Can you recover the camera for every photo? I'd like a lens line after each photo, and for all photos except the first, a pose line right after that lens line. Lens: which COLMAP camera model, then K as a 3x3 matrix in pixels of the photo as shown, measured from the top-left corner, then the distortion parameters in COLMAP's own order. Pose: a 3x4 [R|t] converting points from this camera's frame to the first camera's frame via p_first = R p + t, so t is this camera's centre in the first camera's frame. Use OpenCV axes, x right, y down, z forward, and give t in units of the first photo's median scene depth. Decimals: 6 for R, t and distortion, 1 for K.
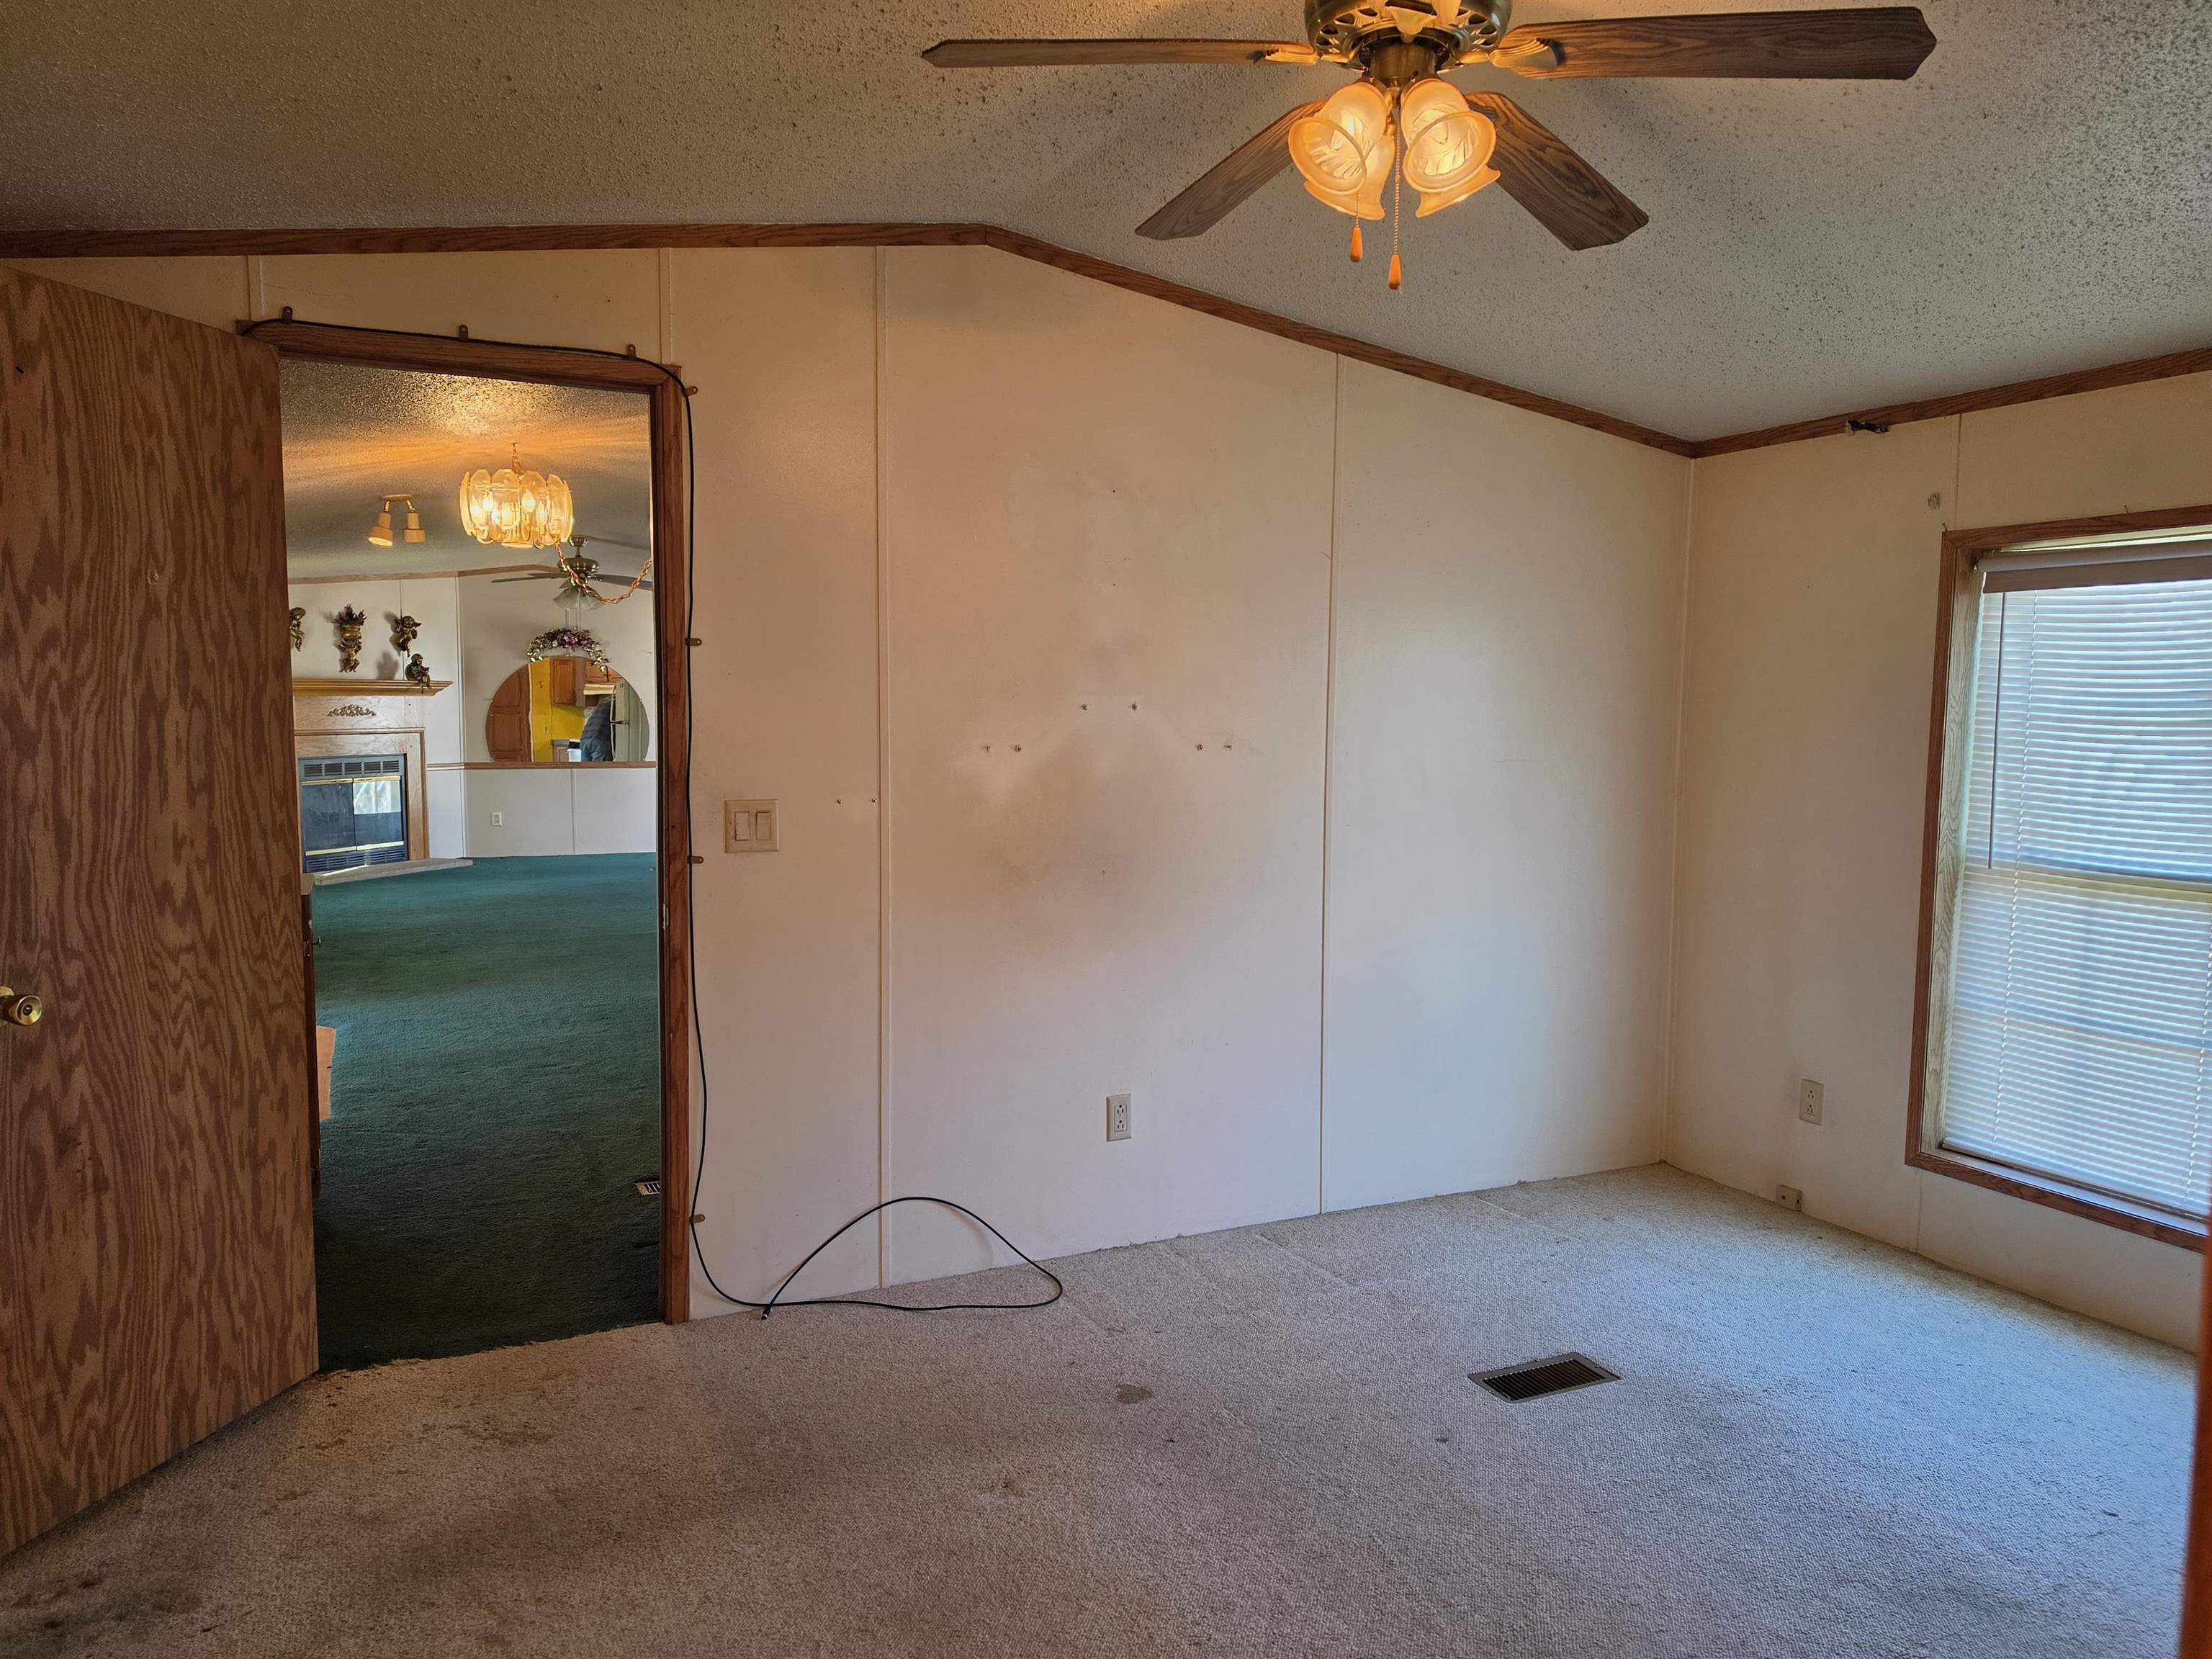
lens RADIAL K [[1511.8, 0, 1132.7], [0, 1511.8, 840.4], [0, 0, 1]] dist [0.067829, -0.088791]
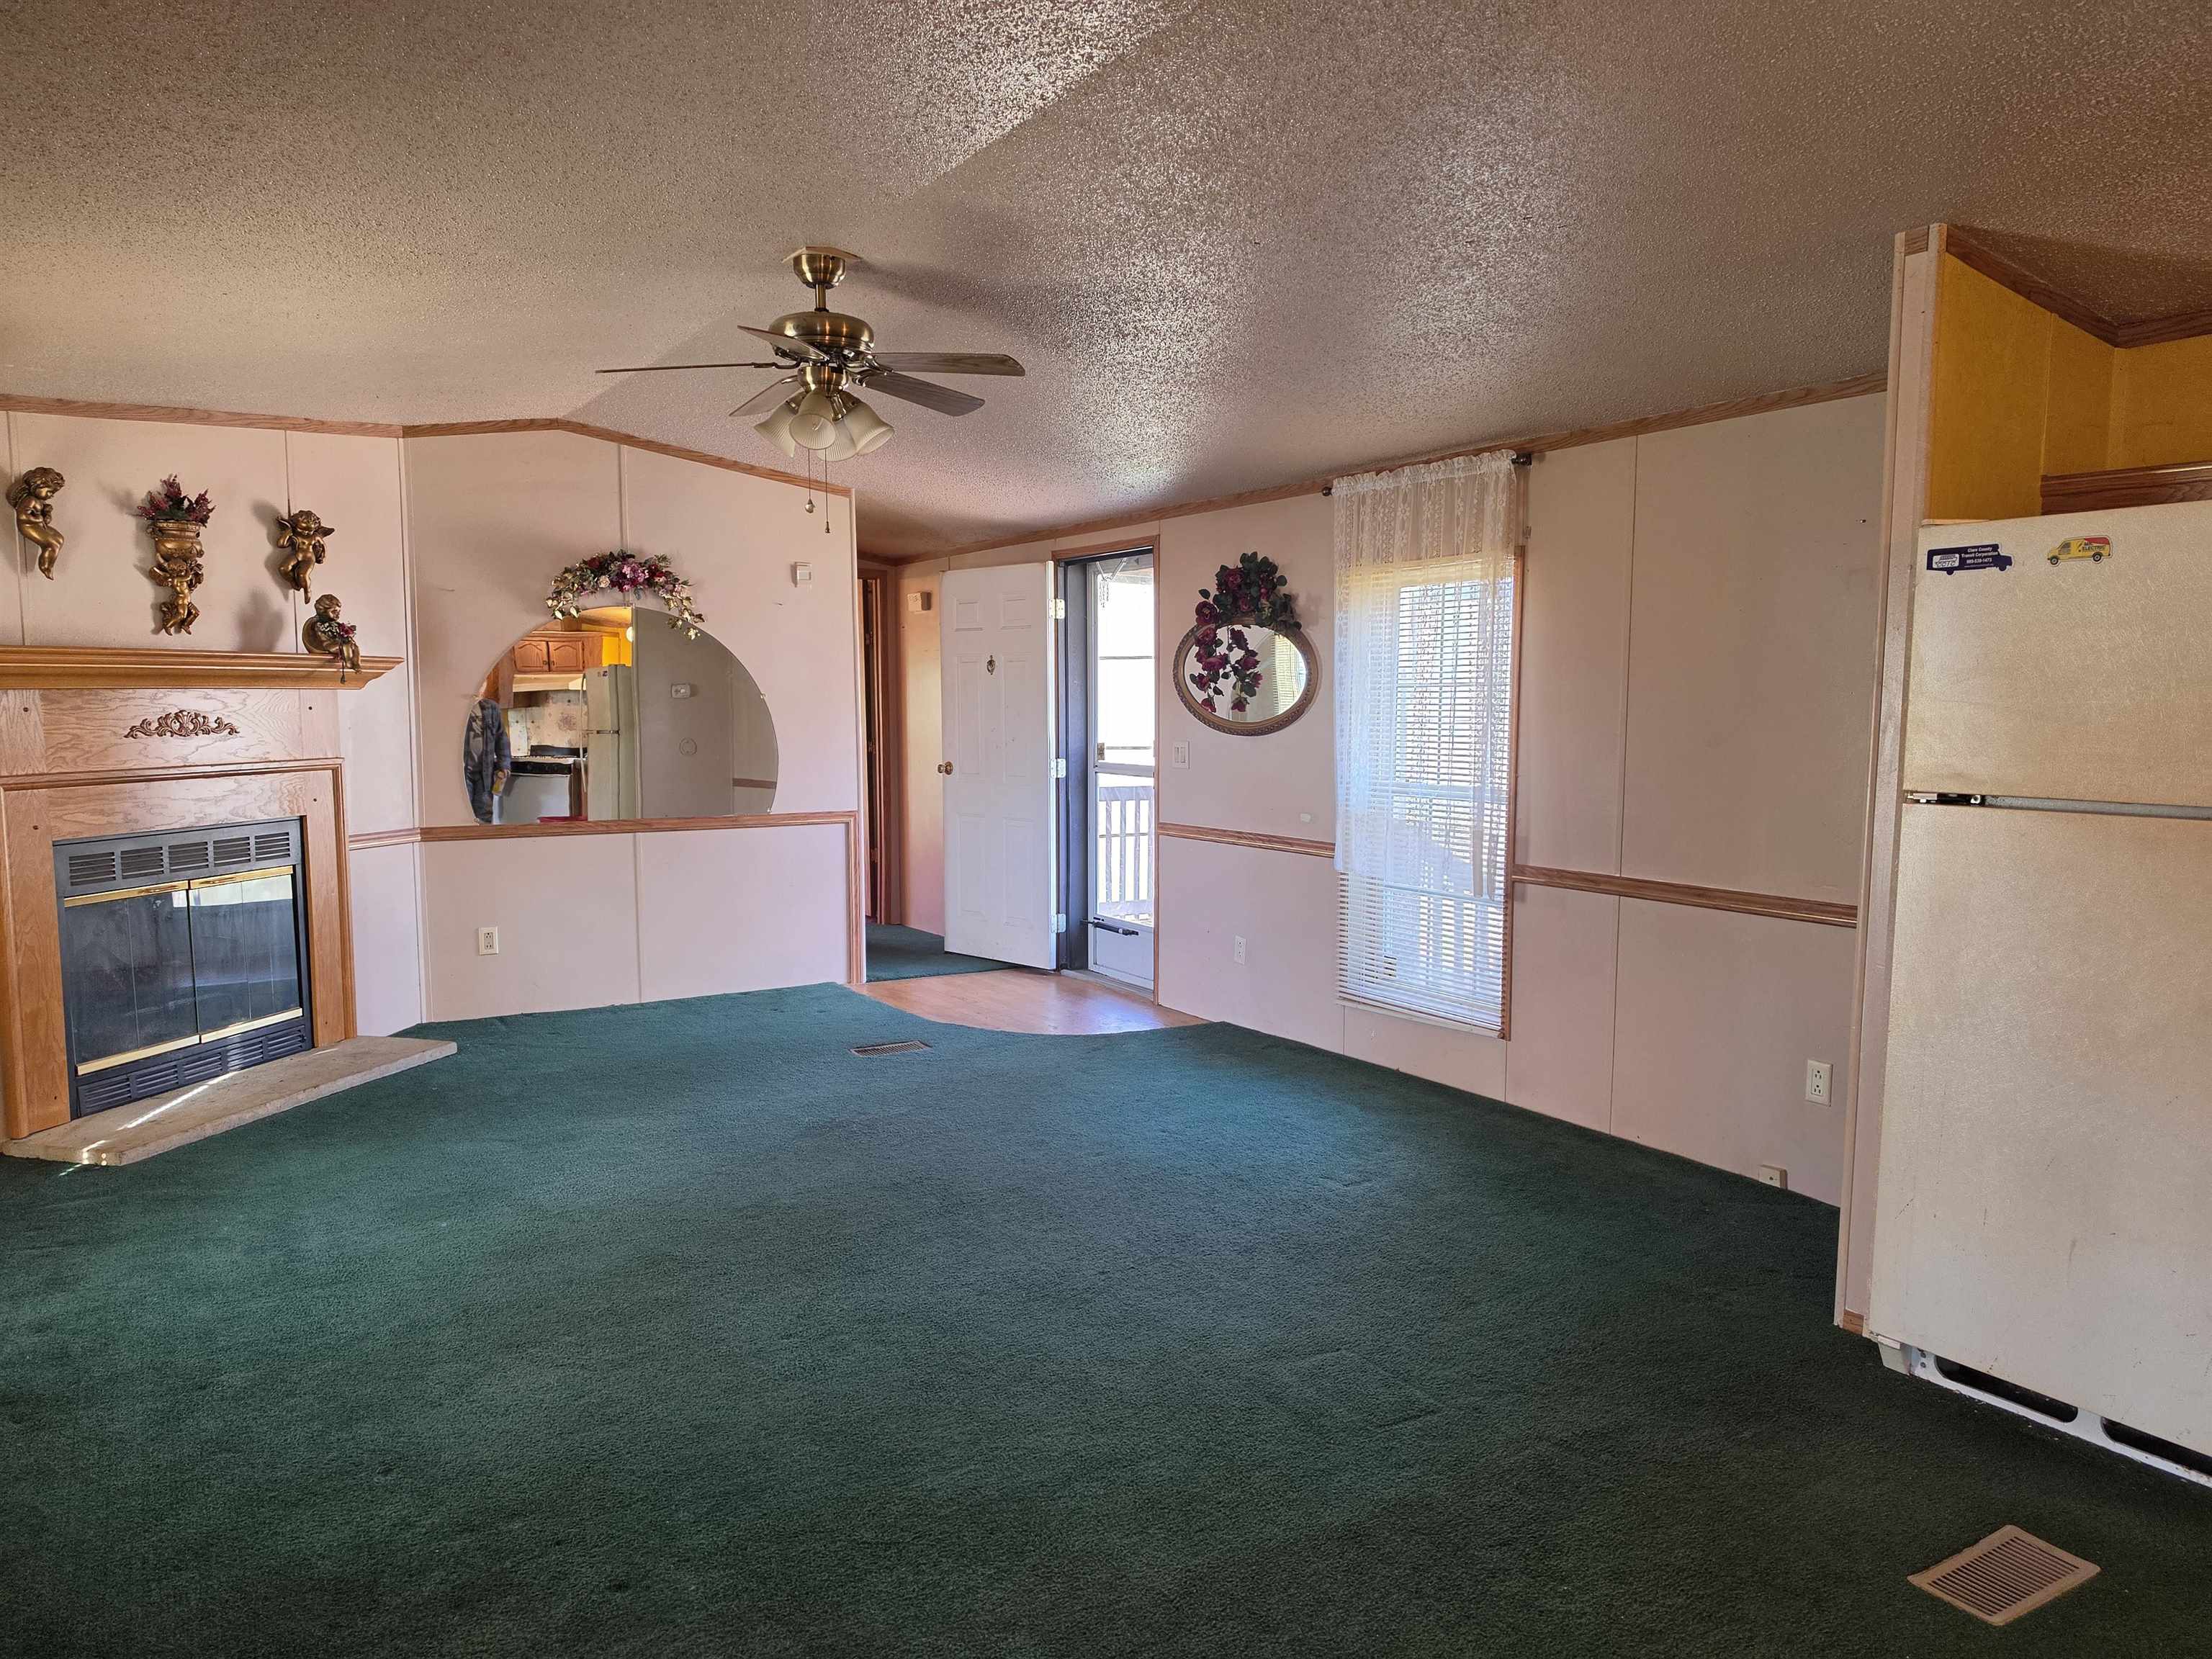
lens RADIAL K [[1511.8, 0, 1117.3], [0, 1511.8, 847.8], [0, 0, 1]] dist [0.067829, -0.088791]
pose [[0.994629, -0.018453, 0.101851, -0.283185], [0.017801, 0.999815, 0.007306, -0.046626], [-0.101967, -0.005453, 0.994773, 0.525265]]
